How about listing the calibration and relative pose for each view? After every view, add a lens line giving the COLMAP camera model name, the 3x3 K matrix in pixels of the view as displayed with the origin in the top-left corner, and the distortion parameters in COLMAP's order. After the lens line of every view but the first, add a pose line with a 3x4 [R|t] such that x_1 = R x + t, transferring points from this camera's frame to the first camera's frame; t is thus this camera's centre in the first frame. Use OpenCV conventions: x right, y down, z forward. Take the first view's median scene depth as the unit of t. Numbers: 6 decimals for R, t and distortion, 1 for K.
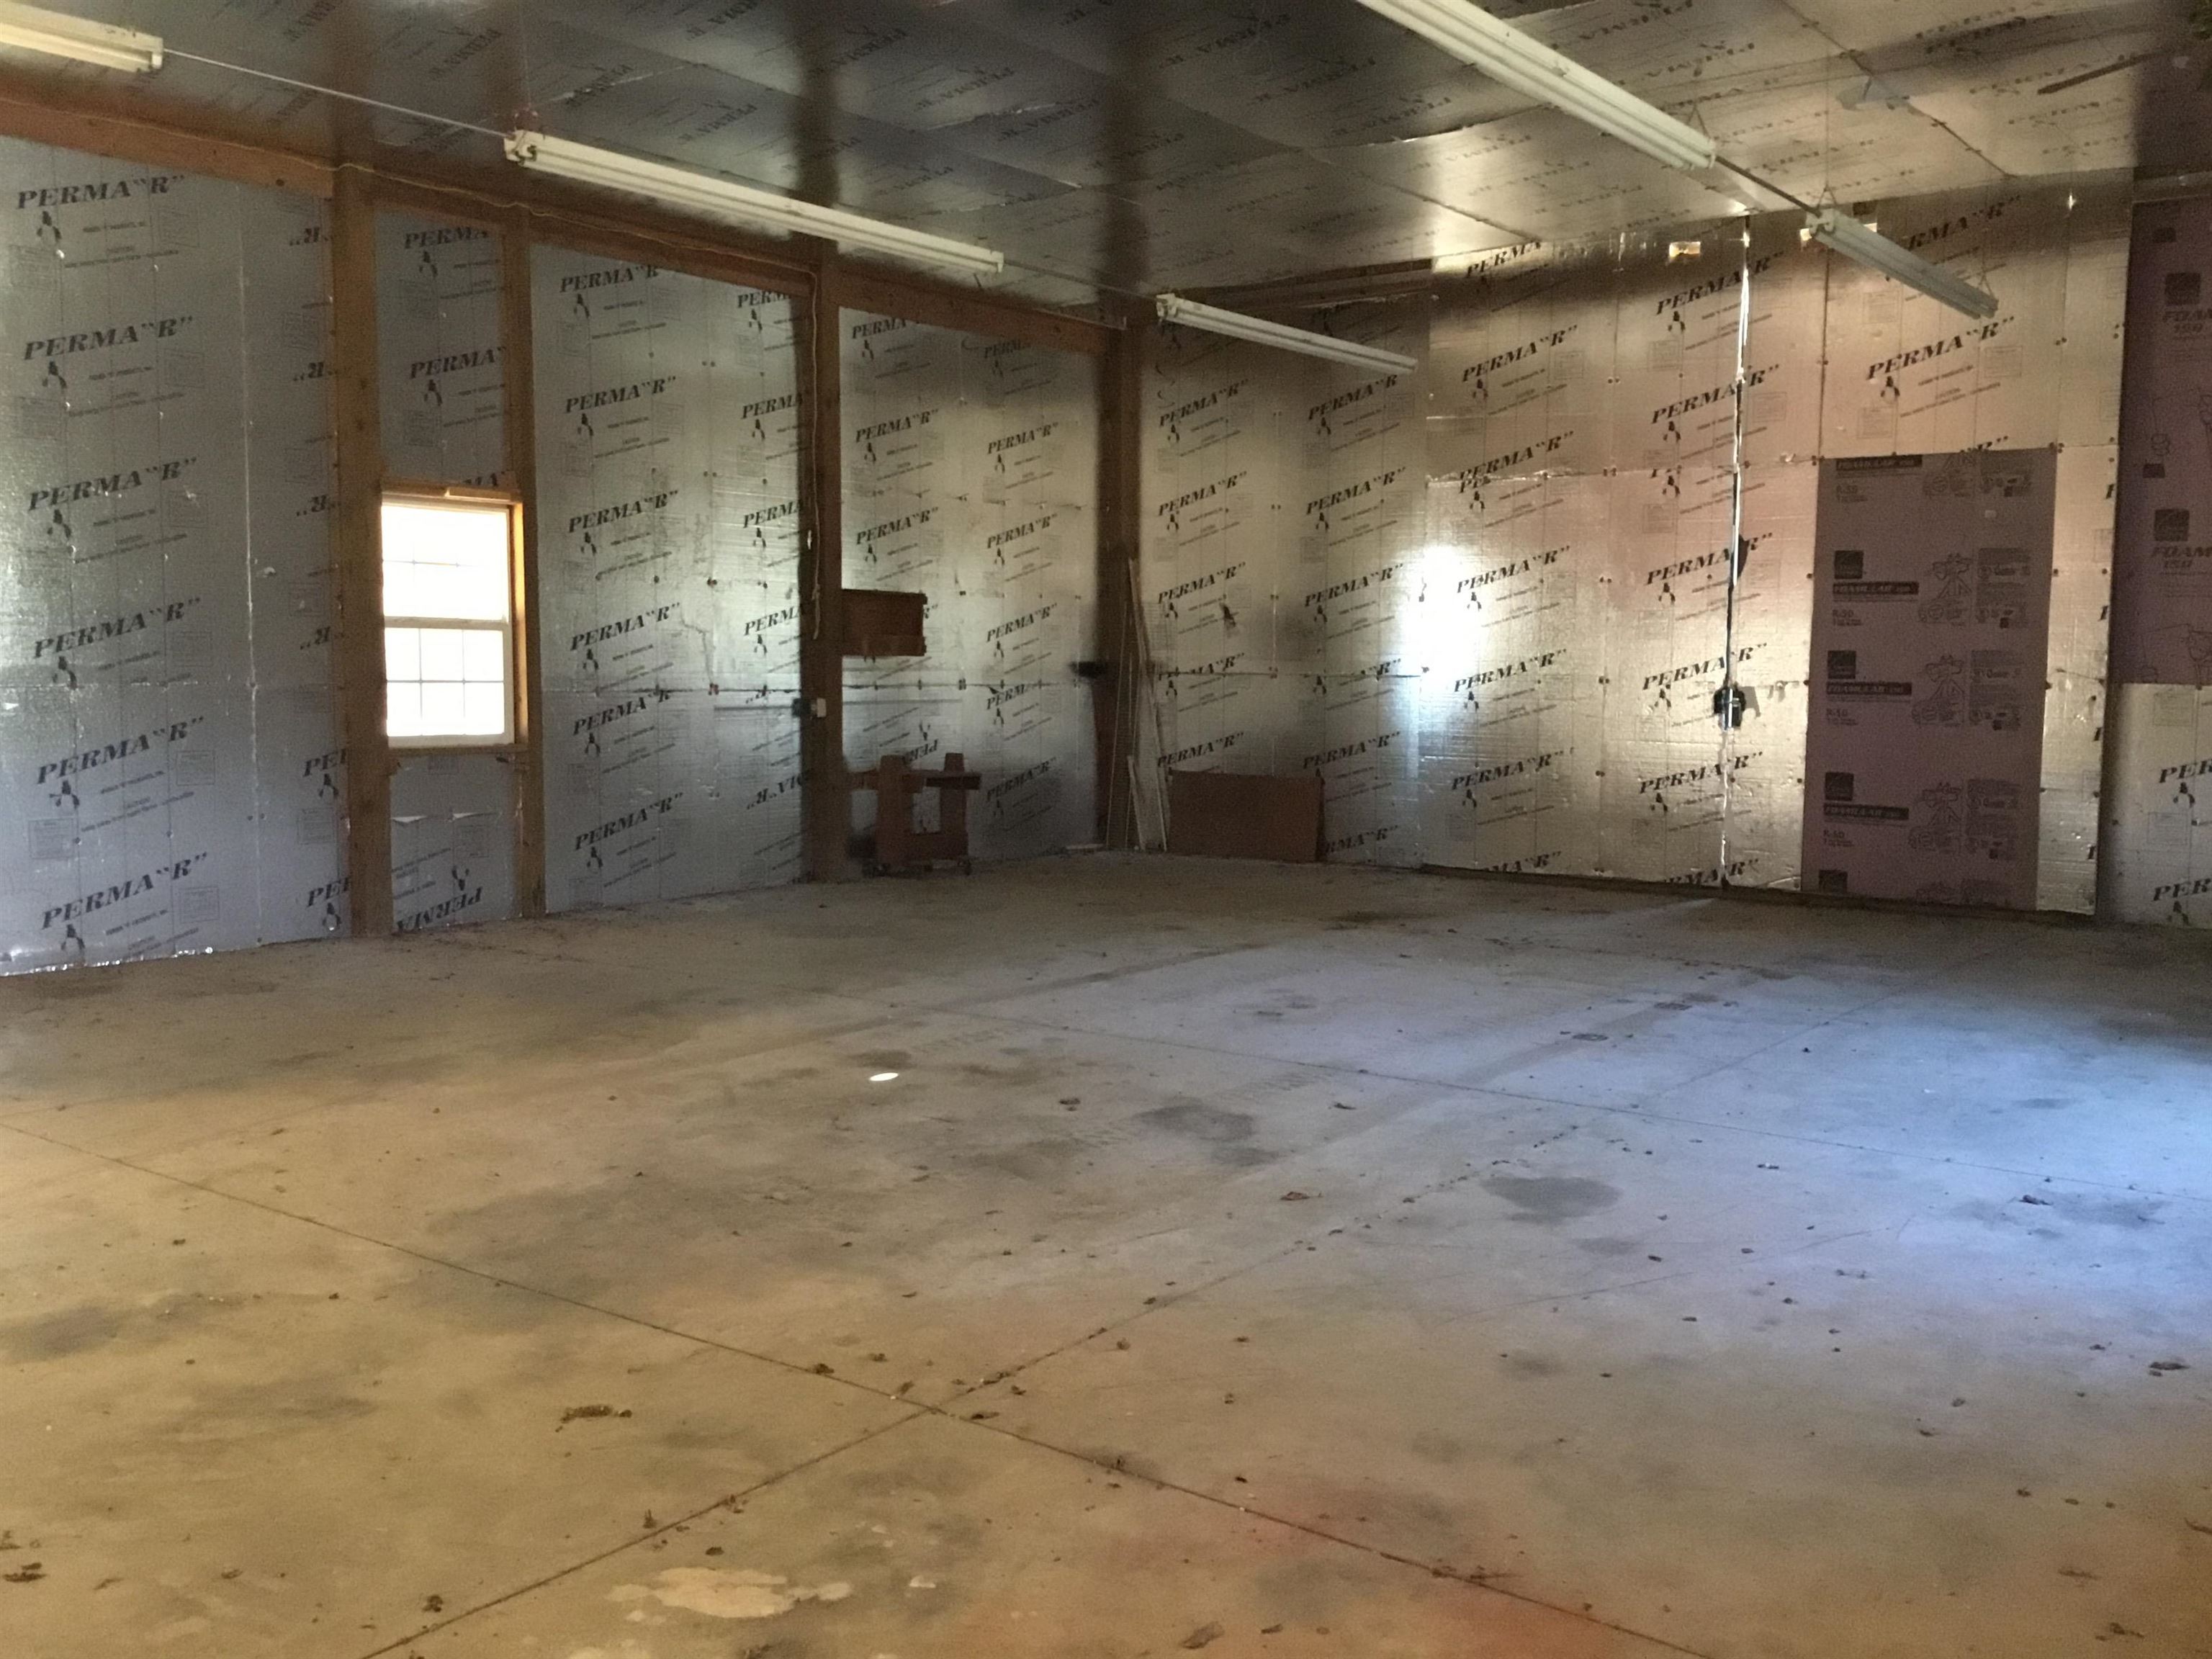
lens RADIAL K [[1982.6, 0, 1106.0], [0, 1982.6, 829.5], [0, 0, 1]] dist [0.126815, -0.278591]
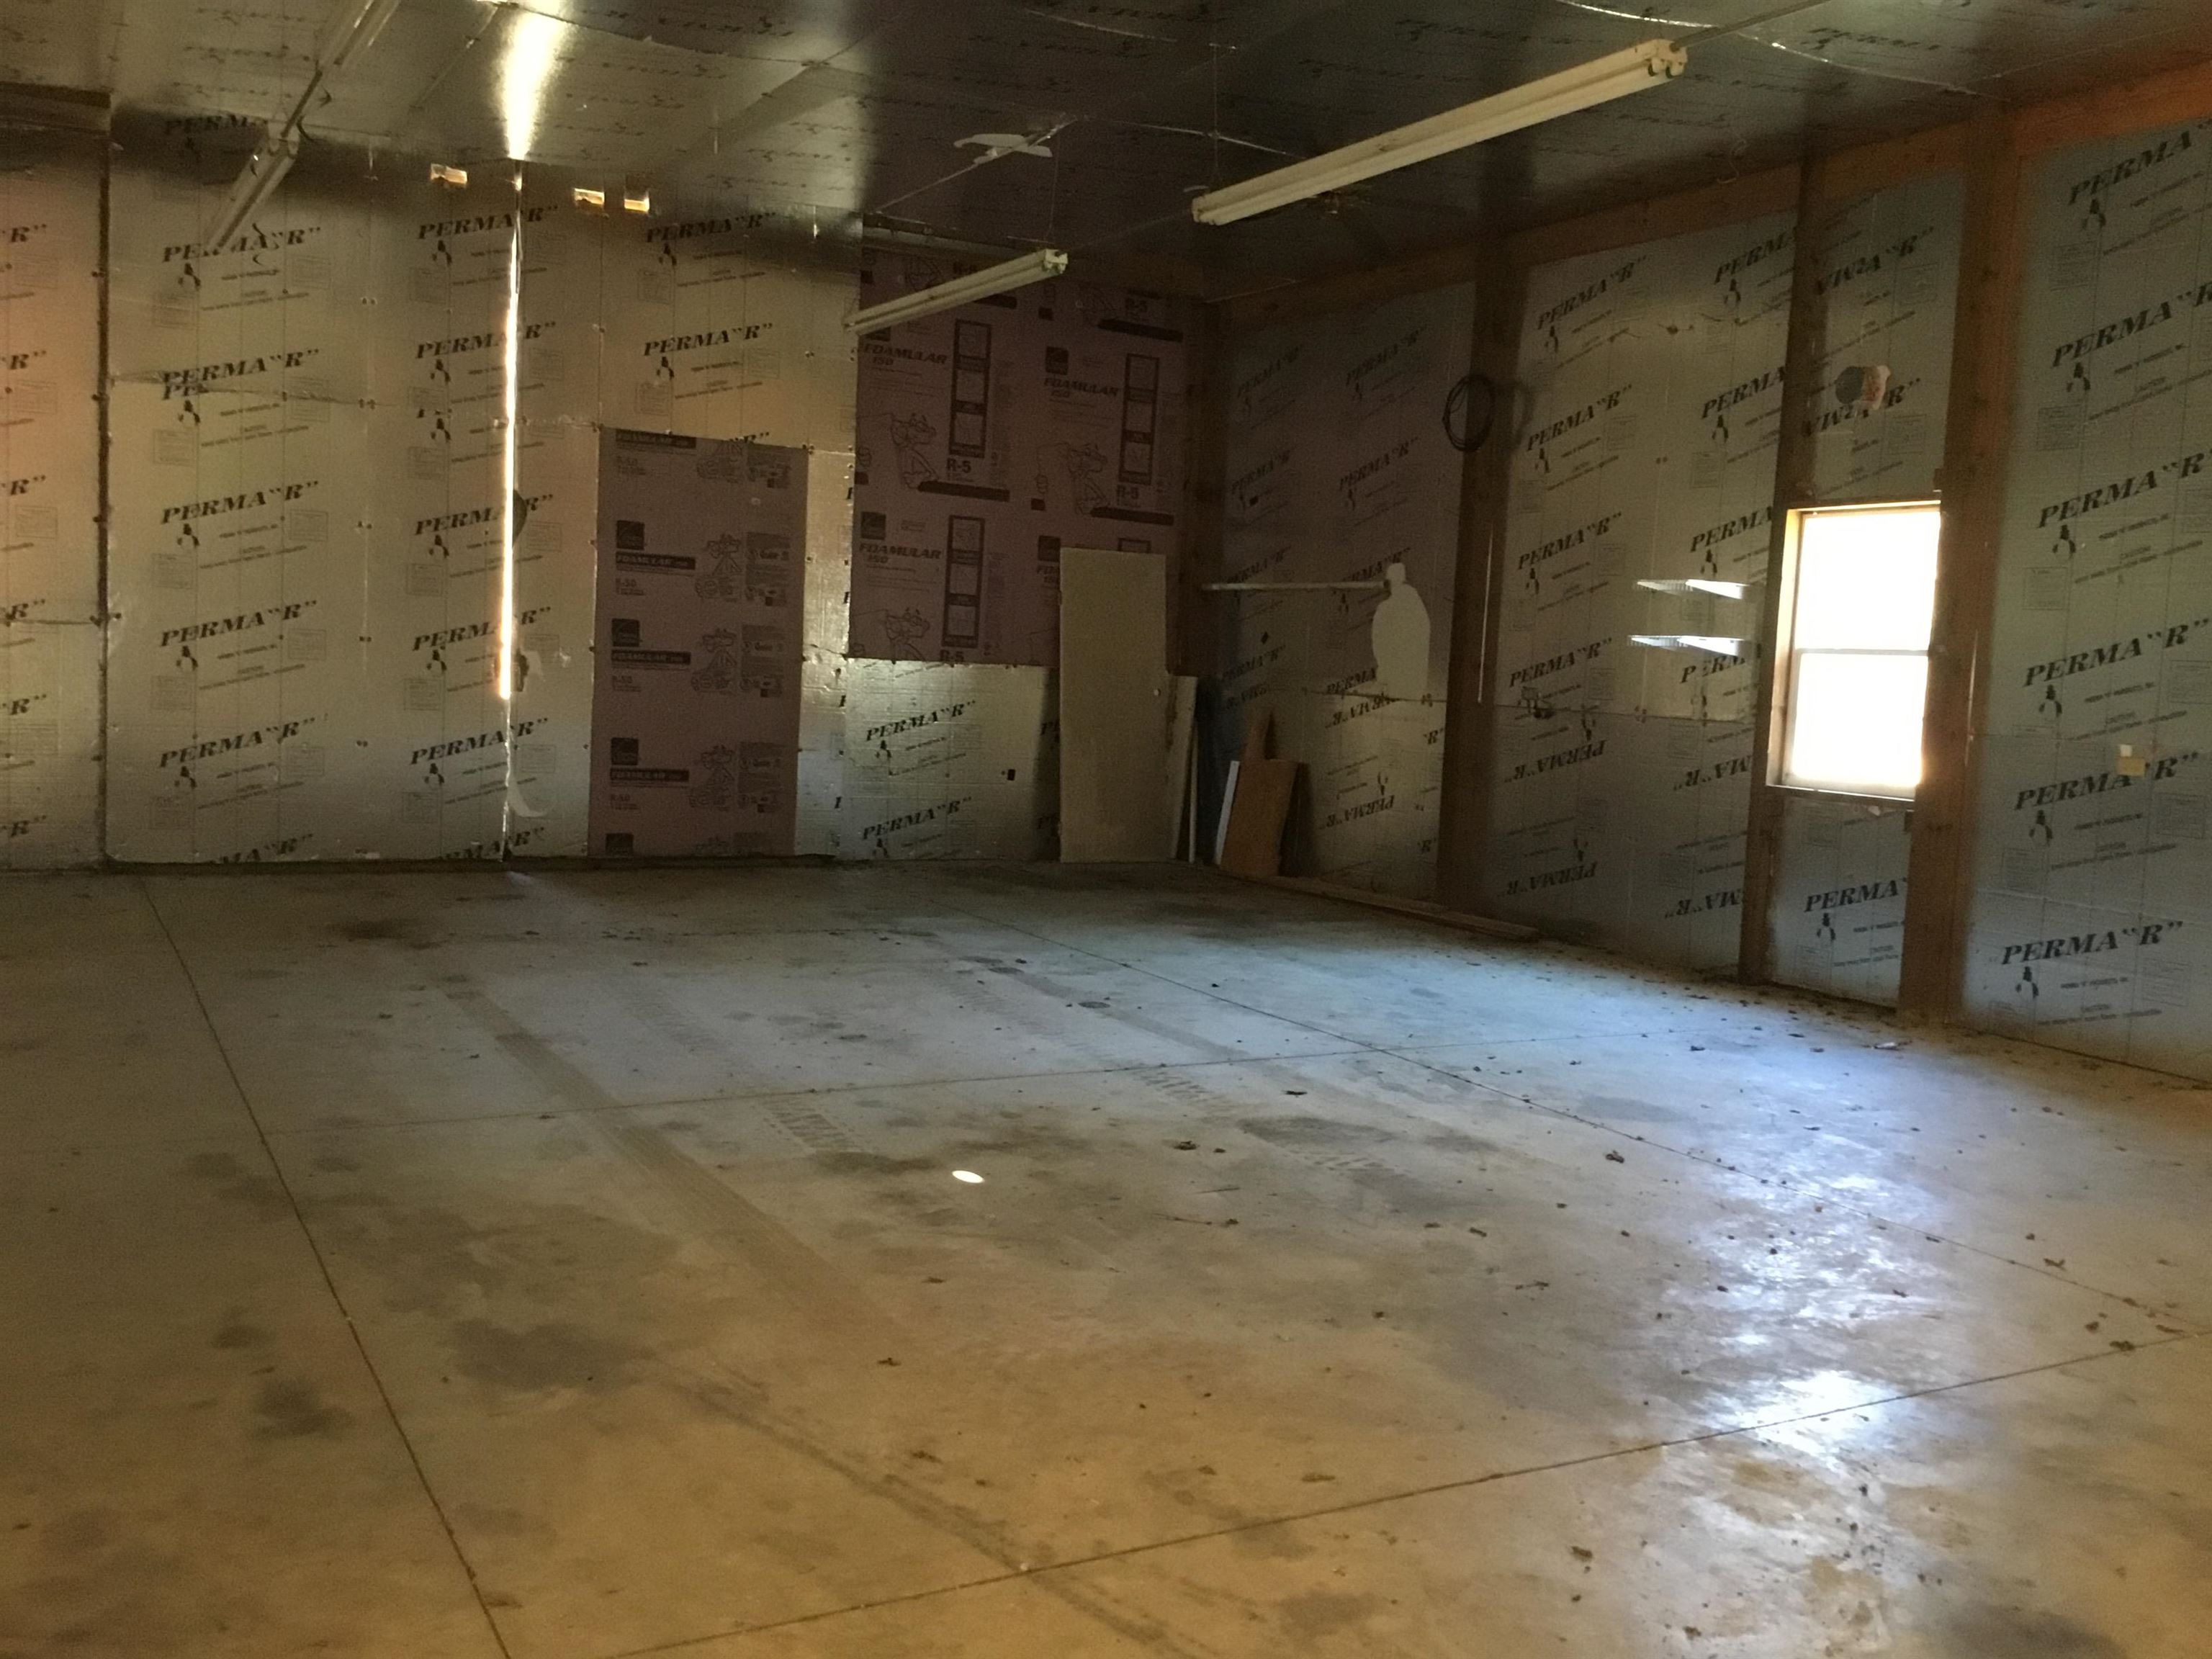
lens RADIAL K [[1982.6, 0, 1106.0], [0, 1982.6, 829.5], [0, 0, 1]] dist [0.126815, -0.278591]
pose [[0.402626, -0.070037, 0.912681, -0.482892], [0.033769, 0.997526, 0.061651, -0.037175], [-0.914741, 0.005998, 0.403995, 0.371924]]
